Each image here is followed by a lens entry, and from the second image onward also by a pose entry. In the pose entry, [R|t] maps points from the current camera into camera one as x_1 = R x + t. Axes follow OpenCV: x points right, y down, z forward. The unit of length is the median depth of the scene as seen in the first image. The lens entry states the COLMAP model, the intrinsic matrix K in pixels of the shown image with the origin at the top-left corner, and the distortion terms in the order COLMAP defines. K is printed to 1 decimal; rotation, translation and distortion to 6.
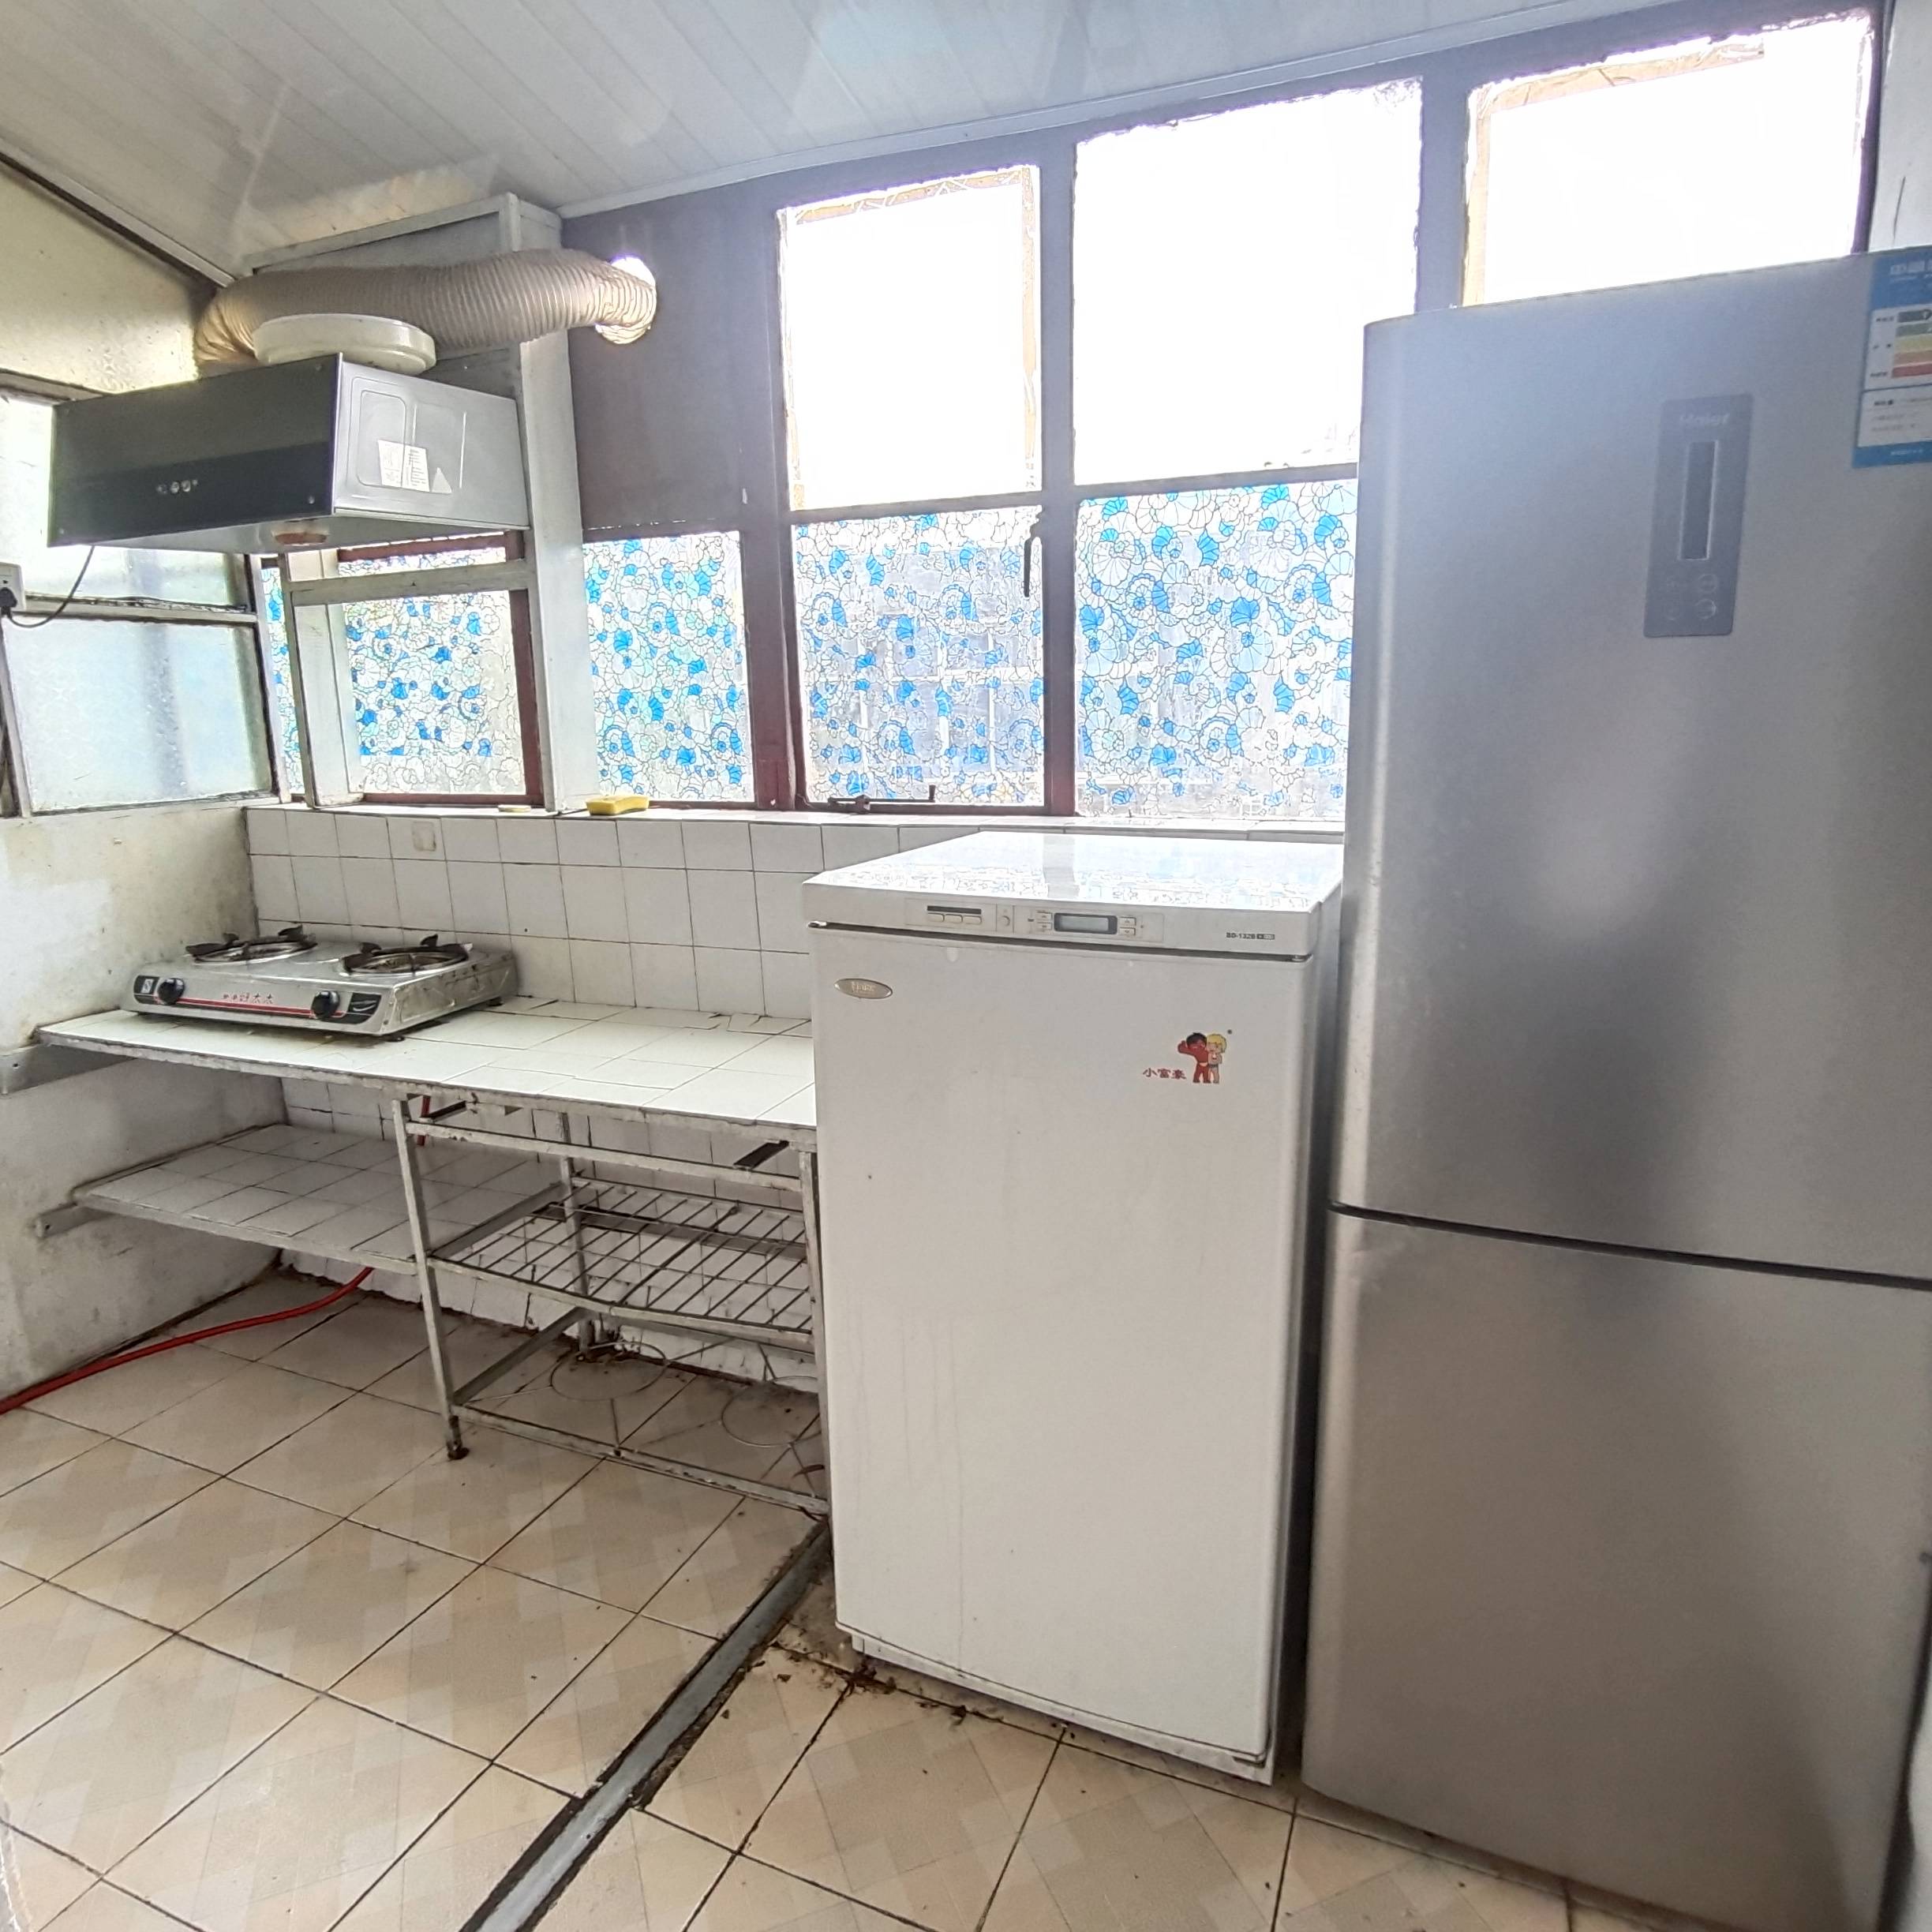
lens RADIAL K [[1242.7, 0, 973.3], [0, 1242.7, 967.5], [0, 0, 1]] dist [-0.029637, 0.009663]
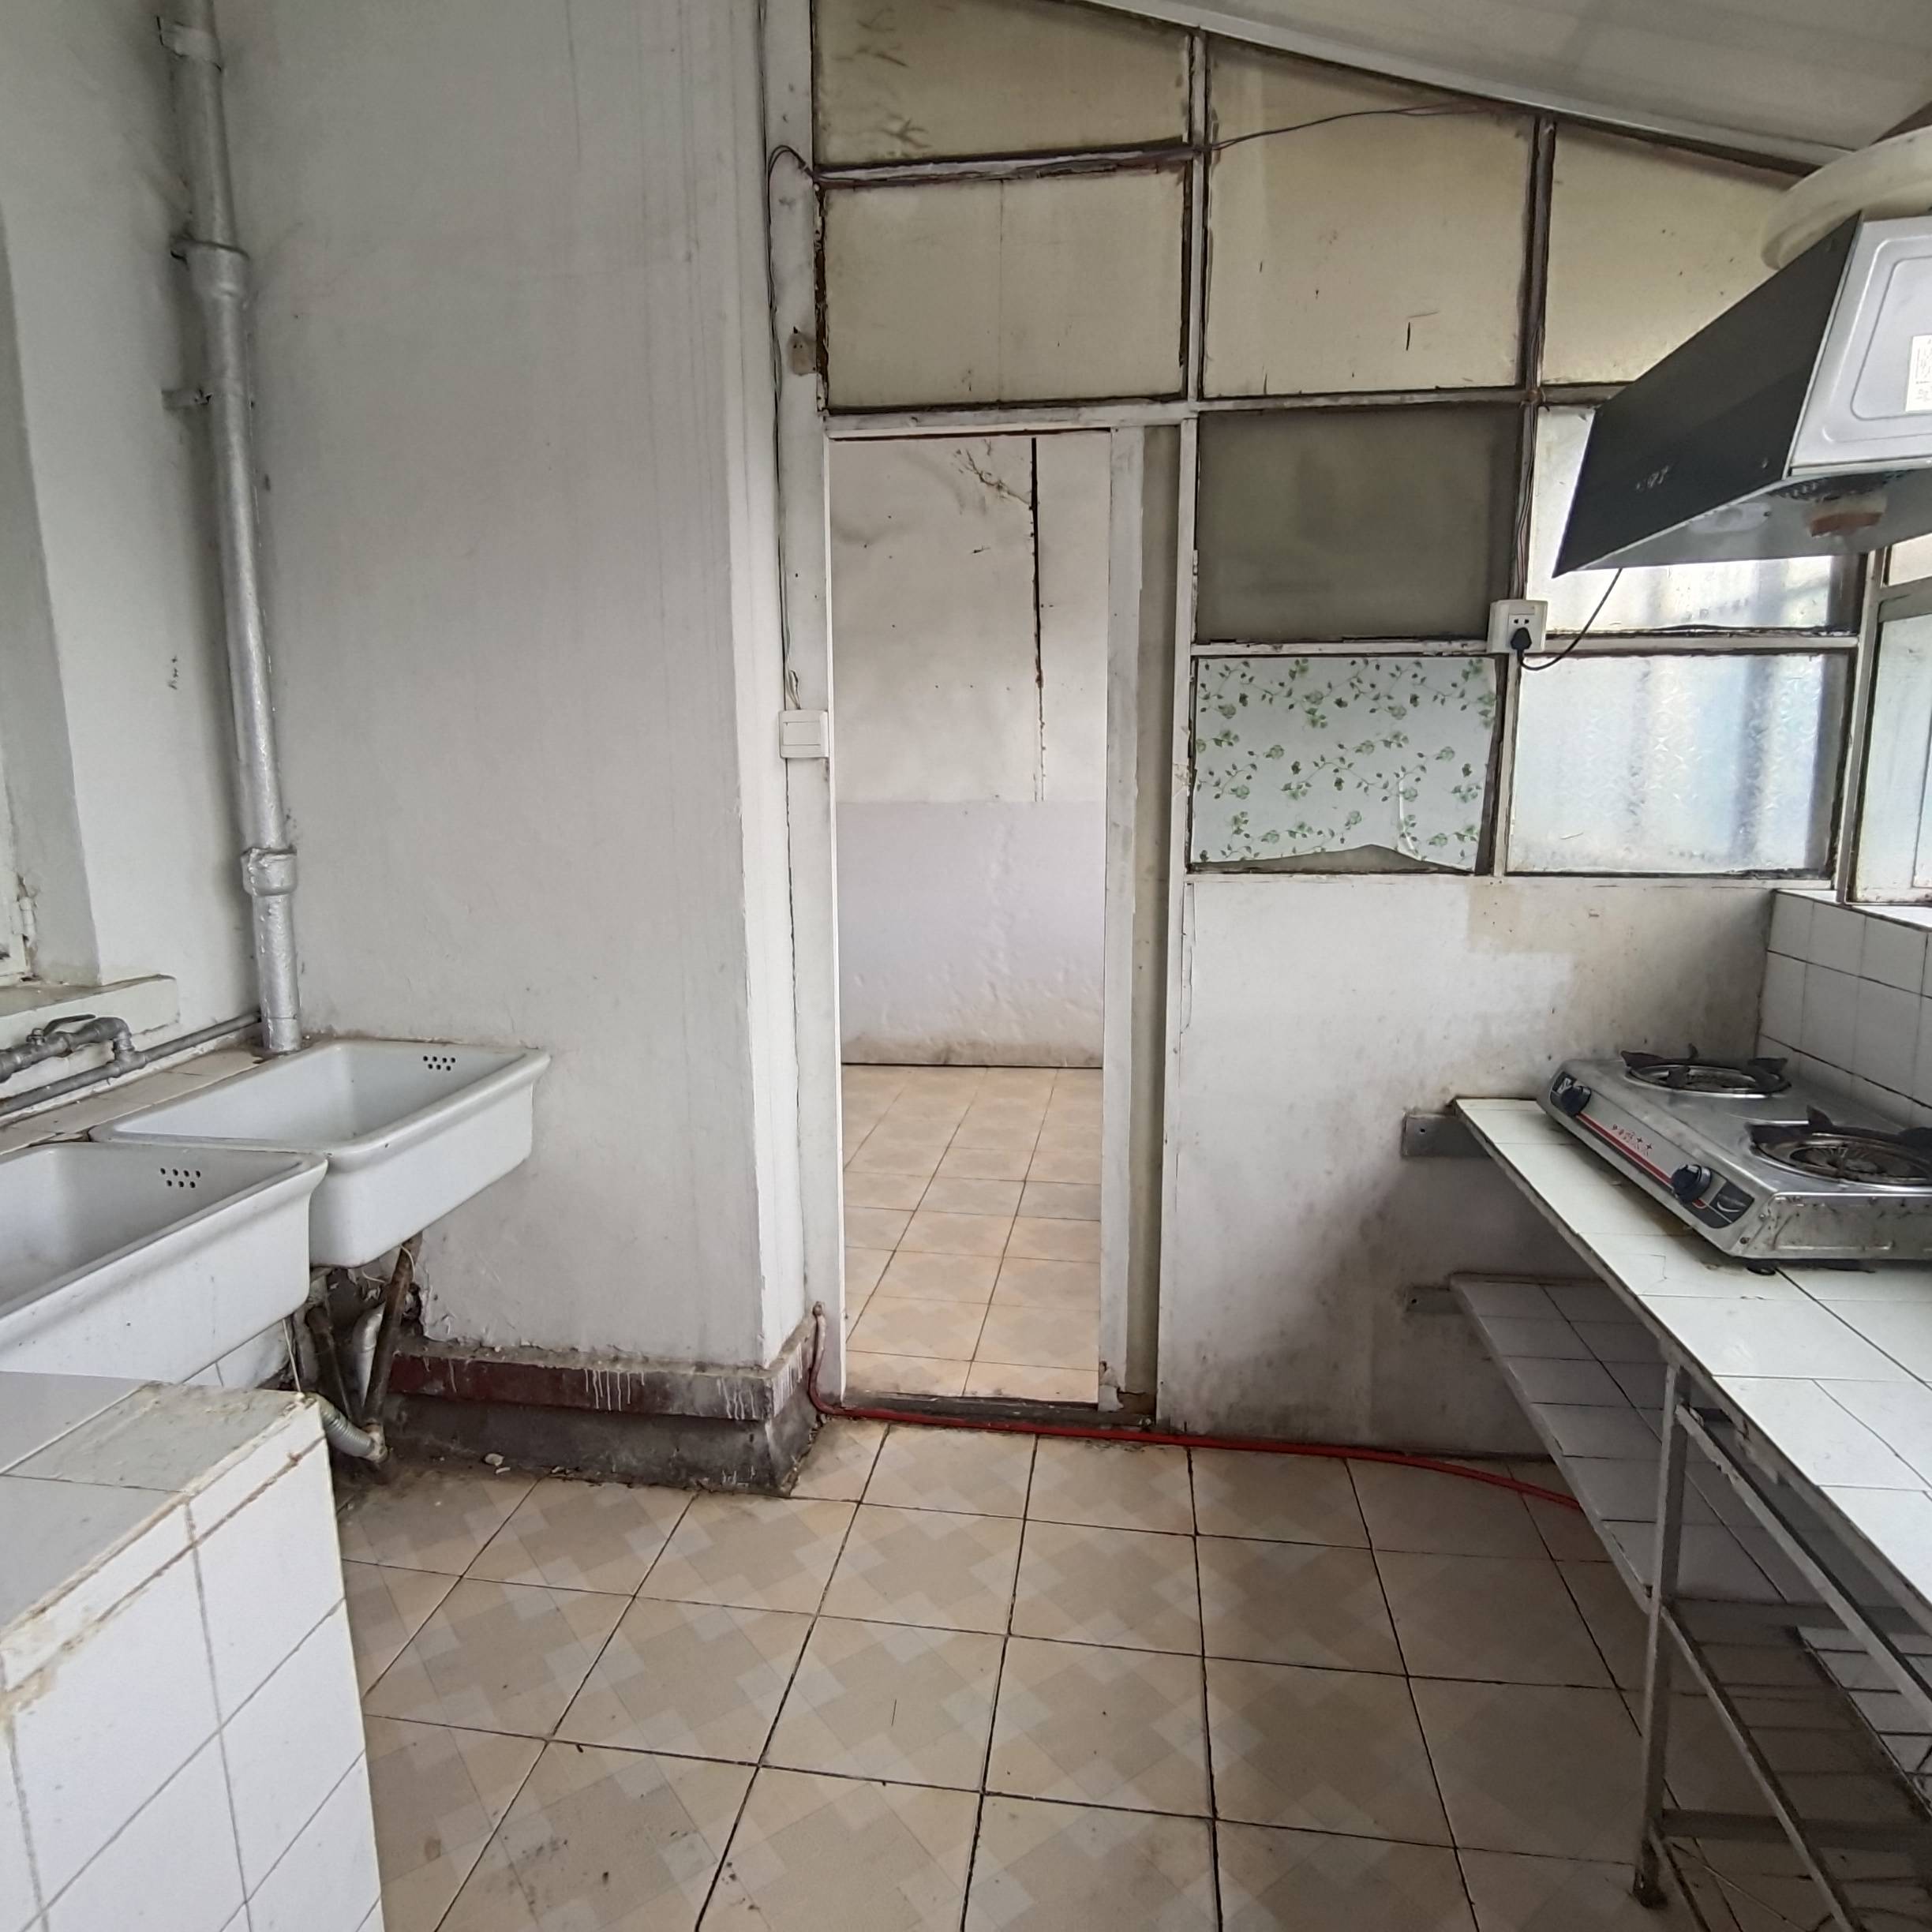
lens RADIAL K [[1242.7, 0, 964.2], [0, 1242.7, 977.4], [0, 0, 1]] dist [-0.029637, 0.009663]
pose [[0.256293, 0.183057, -0.949107, 0.018645], [-0.199091, 0.970847, 0.133489, -0.091025], [0.945873, 0.154747, 0.285266, 0.359665]]
